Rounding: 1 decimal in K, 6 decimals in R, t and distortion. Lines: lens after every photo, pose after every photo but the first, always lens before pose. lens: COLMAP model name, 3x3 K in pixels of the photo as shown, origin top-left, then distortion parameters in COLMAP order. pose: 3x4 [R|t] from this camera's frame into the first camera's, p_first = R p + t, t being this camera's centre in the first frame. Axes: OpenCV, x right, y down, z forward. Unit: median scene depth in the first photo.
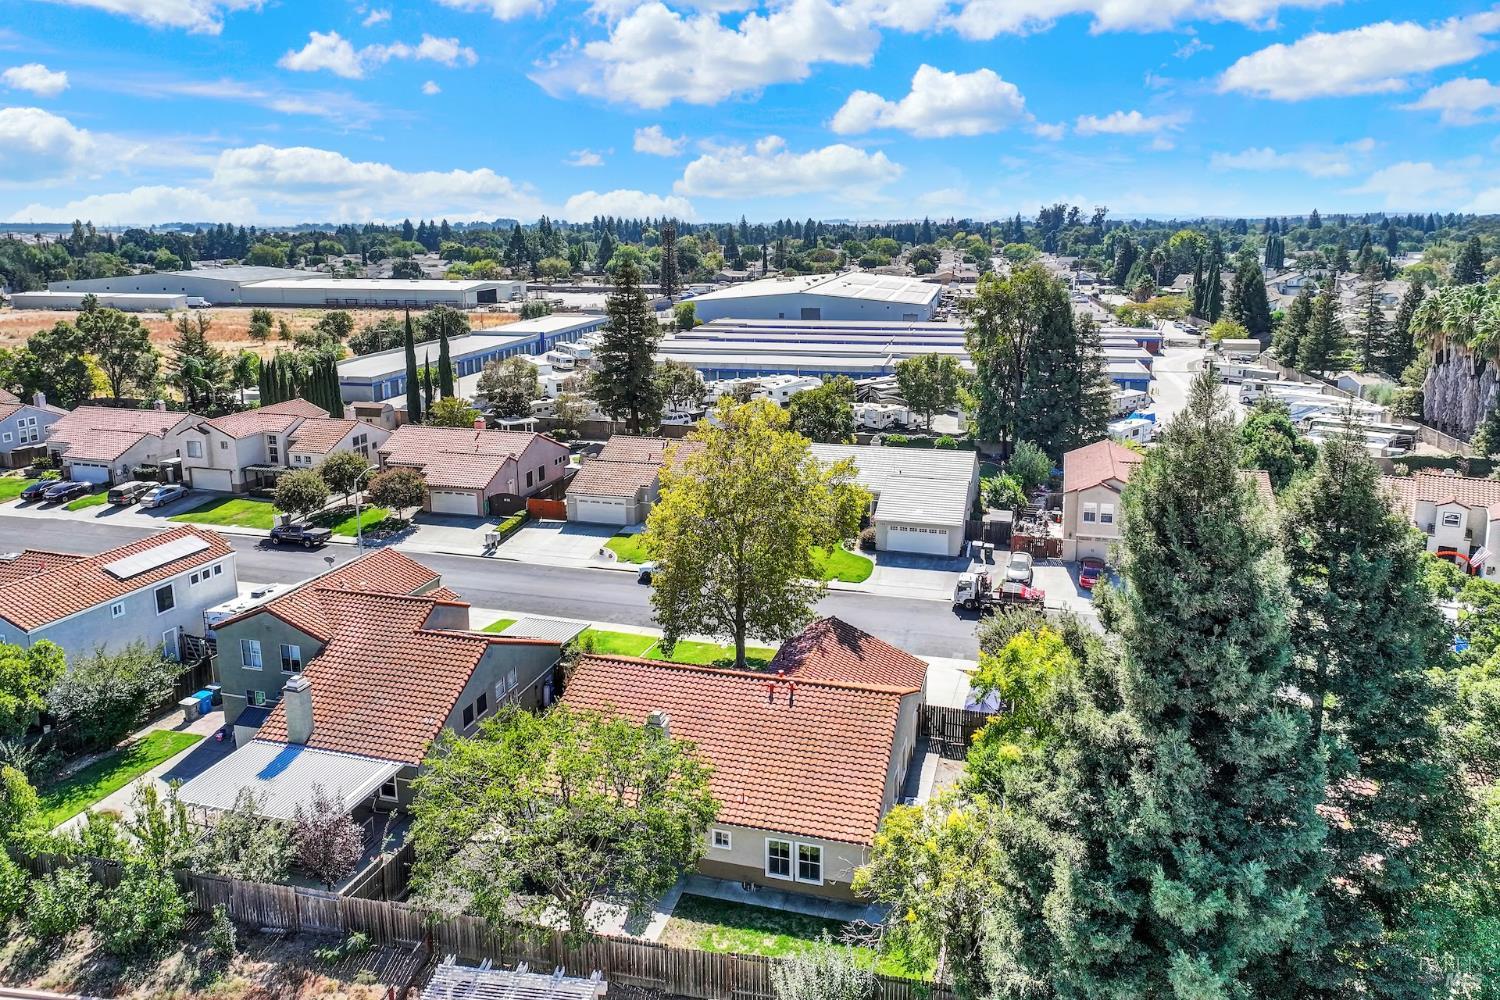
lens RADIAL K [[1036.1, 0, 750.0], [0, 1036.1, 500.0], [0, 0, 1]] dist [0.003029, 0.007037]
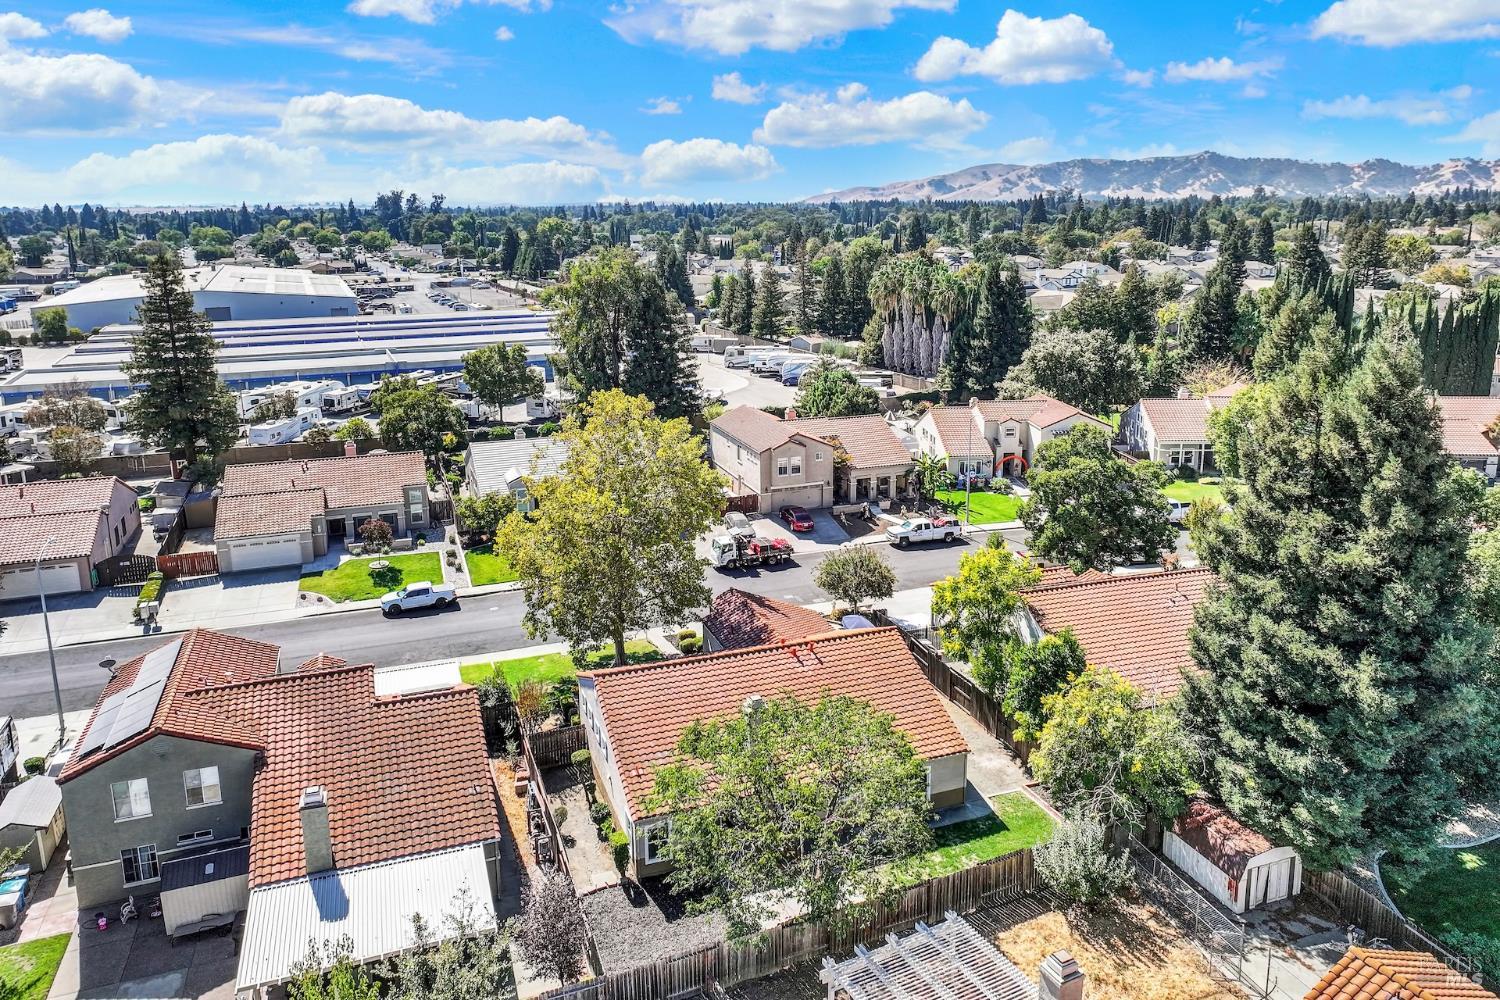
lens RADIAL K [[1036.1, 0, 750.0], [0, 1036.1, 500.0], [0, 0, 1]] dist [0.003029, 0.007037]
pose [[0.803096, -0.161045, 0.573673, -0.294871], [0.154259, 0.986153, 0.060887, -0.022022], [-0.575535, 0.039596, 0.816818, 0.075979]]
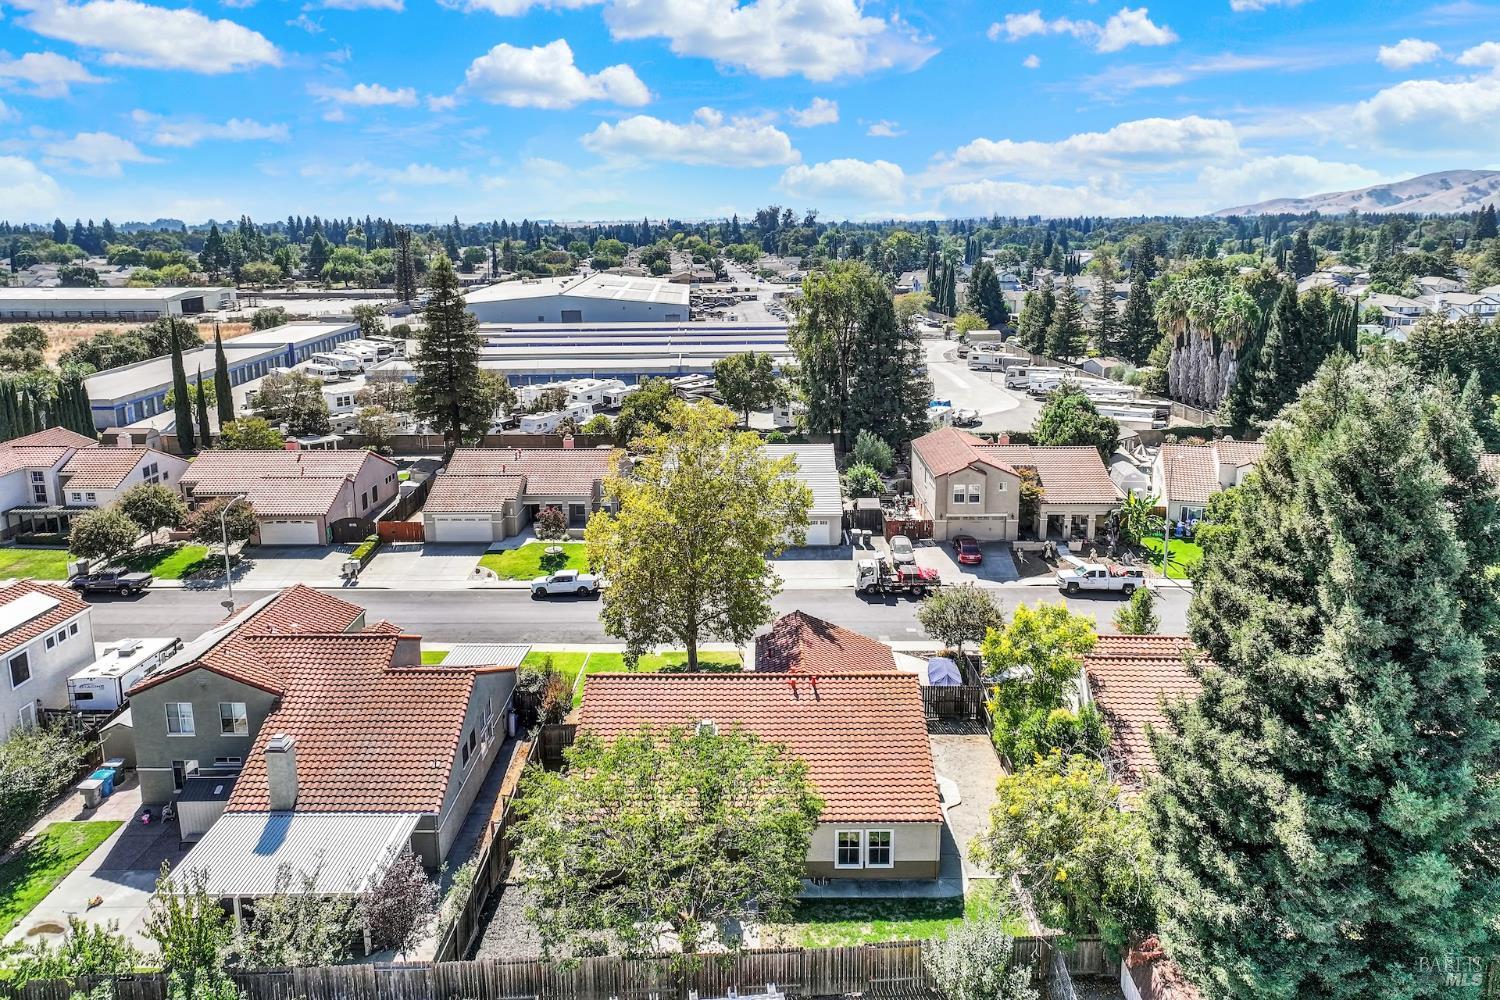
lens RADIAL K [[1036.1, 0, 750.0], [0, 1036.1, 500.0], [0, 0, 1]] dist [0.003029, 0.007037]
pose [[0.962138, -0.069995, 0.263421, -0.134824], [0.070253, 0.997493, 0.008450, -0.004927], [-0.263353, 0.010377, 0.964644, 0.017195]]
